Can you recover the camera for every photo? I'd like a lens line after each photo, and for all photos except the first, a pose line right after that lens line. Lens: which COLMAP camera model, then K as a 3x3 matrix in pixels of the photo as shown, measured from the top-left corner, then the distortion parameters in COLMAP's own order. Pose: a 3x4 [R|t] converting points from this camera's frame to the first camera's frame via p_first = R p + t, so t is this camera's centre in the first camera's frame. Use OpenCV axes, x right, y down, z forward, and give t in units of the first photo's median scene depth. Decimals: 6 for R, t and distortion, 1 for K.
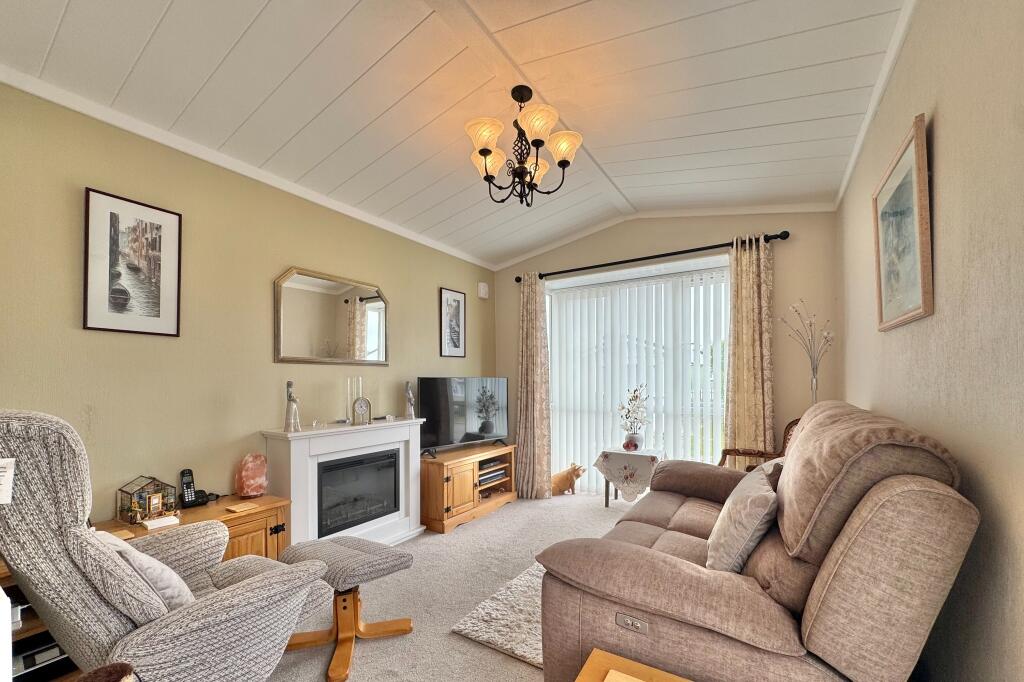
lens RADIAL K [[417.2, 0, 502.3], [0, 417.2, 378.5], [0, 0, 1]] dist [0.001091, -0.000185]
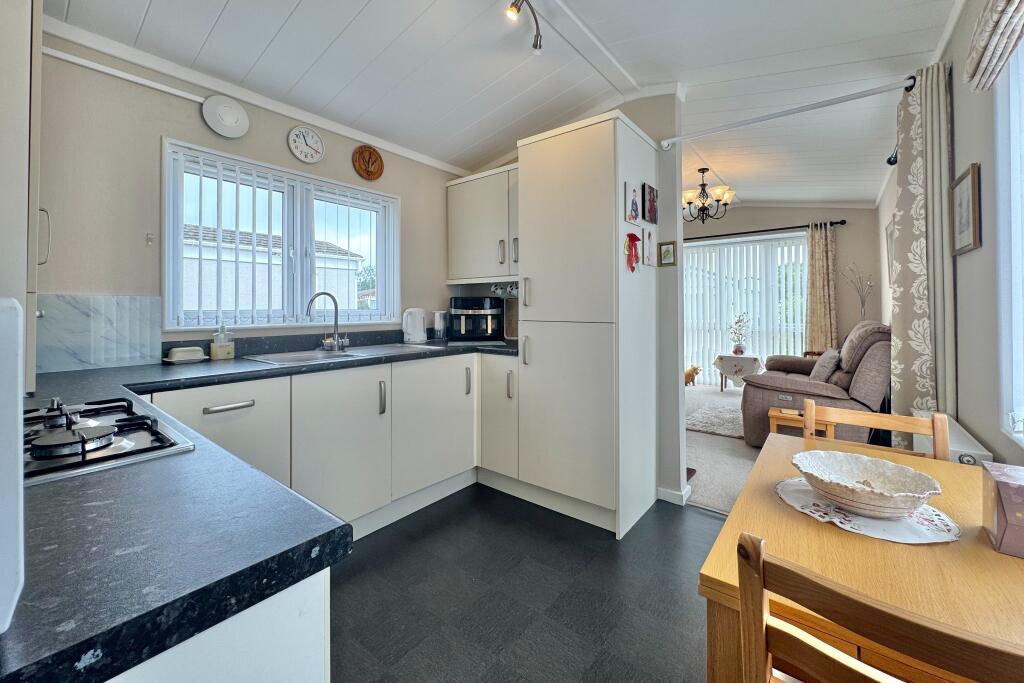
lens RADIAL K [[417.2, 0, 503.6], [0, 417.2, 302.8], [0, 0, 1]] dist [0.001091, -0.000185]
pose [[0.995472, -0.006242, -0.094848, -0.498774], [0.005632, 0.999962, -0.006695, -0.017986], [0.094886, 0.006131, 0.995469, -0.758858]]
